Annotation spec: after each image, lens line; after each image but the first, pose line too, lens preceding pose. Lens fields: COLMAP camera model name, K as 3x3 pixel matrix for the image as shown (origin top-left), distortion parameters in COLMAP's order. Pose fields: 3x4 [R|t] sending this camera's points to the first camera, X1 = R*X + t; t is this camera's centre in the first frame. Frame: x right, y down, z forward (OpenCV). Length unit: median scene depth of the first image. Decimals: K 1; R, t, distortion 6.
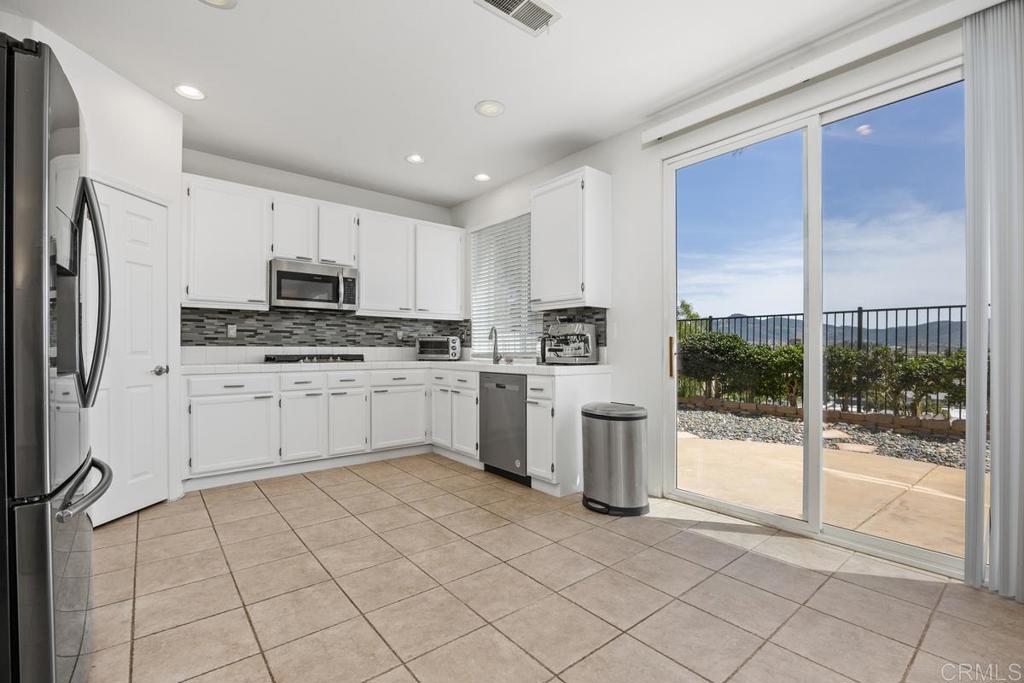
lens RADIAL K [[446.0, 0, 511.9], [0, 446.0, 347.0], [0, 0, 1]] dist [-0.010873, 0.000237]
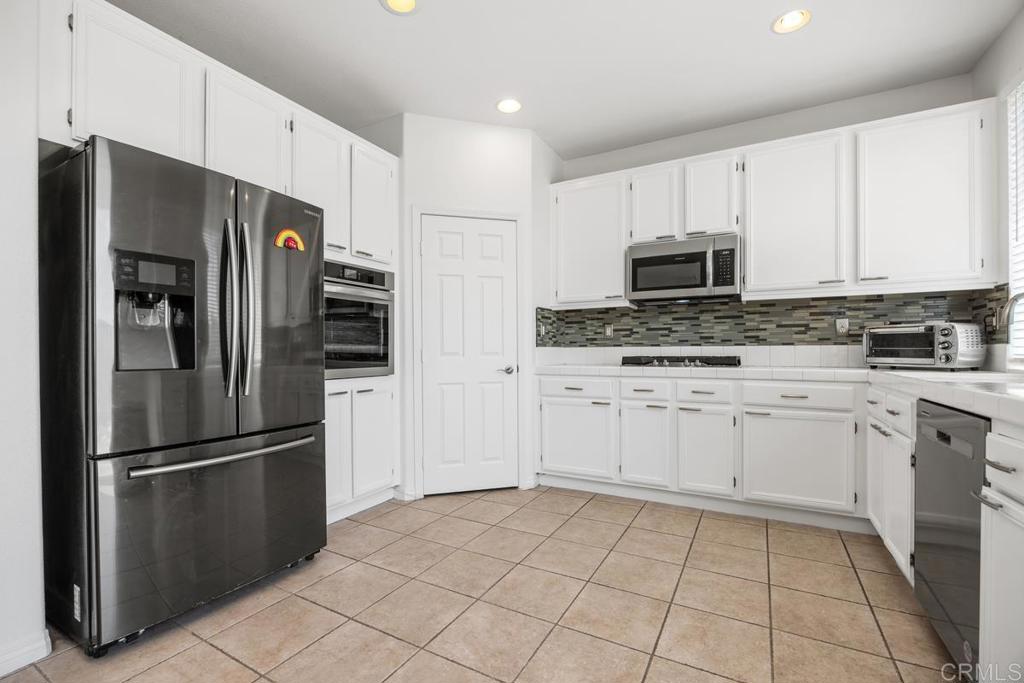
lens RADIAL K [[446.0, 0, 511.3], [0, 446.0, 352.0], [0, 0, 1]] dist [-0.010873, 0.000237]
pose [[0.366776, -0.001062, -0.930309, 0.181411], [0.009249, 0.999954, 0.002505, 0.004628], [0.930263, -0.009524, 0.366769, 0.430483]]
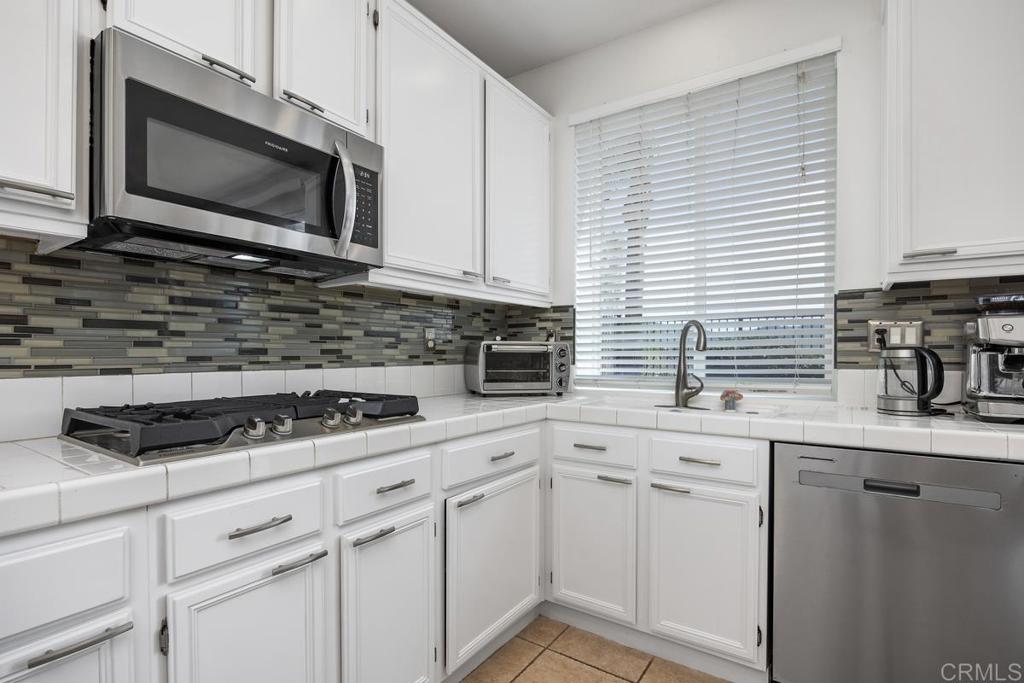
lens RADIAL K [[496.9, 0, 524.7], [0, 496.9, 357.9], [0, 0, 1]] dist [-0.017160, 0.000294]
pose [[0.958070, -0.003272, 0.286517, -0.367794], [-0.001514, 0.999863, 0.016481, -0.018655], [-0.286531, -0.016223, 0.957933, 0.626465]]
